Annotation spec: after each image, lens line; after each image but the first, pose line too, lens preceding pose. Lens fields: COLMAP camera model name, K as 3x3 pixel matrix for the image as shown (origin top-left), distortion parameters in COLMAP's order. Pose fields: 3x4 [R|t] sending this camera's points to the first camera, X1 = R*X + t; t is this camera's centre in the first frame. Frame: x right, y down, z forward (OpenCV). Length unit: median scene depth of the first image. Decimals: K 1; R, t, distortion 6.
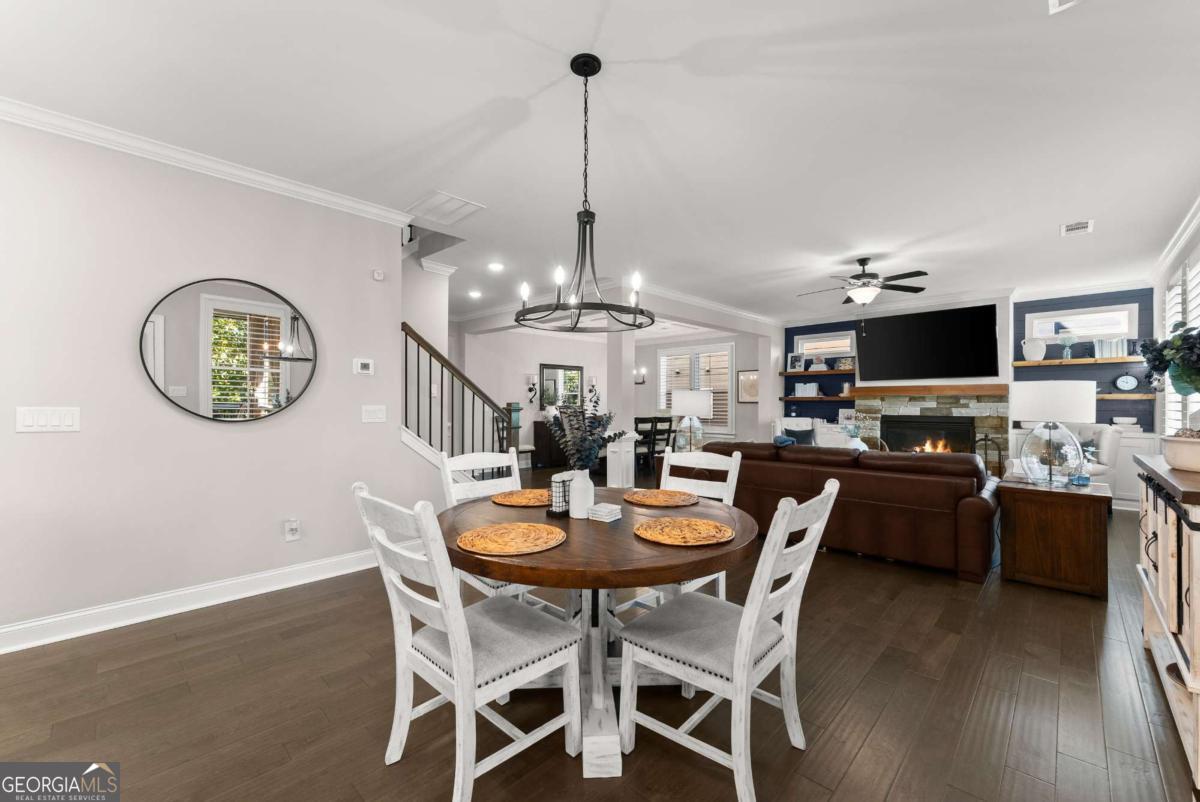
lens RADIAL K [[486.9, 0, 600.0], [0, 486.9, 401.0], [0, 0, 1]] dist [-0.000672, -0.000152]
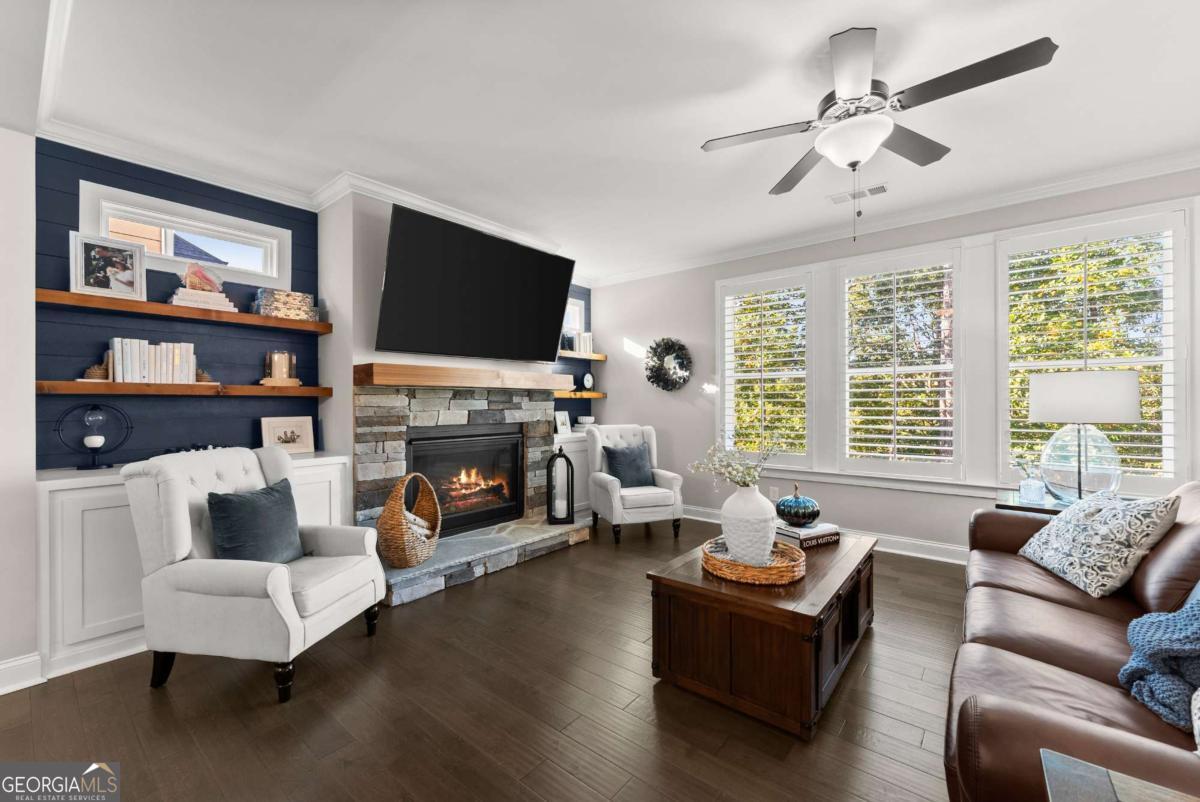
lens RADIAL K [[486.9, 0, 600.0], [0, 486.9, 401.0], [0, 0, 1]] dist [-0.000672, -0.000152]
pose [[-0.078375, -0.001526, 0.996923, 0.087729], [-0.007734, 0.999970, 0.000922, 0.001306], [-0.996894, -0.007638, -0.078384, 0.844885]]
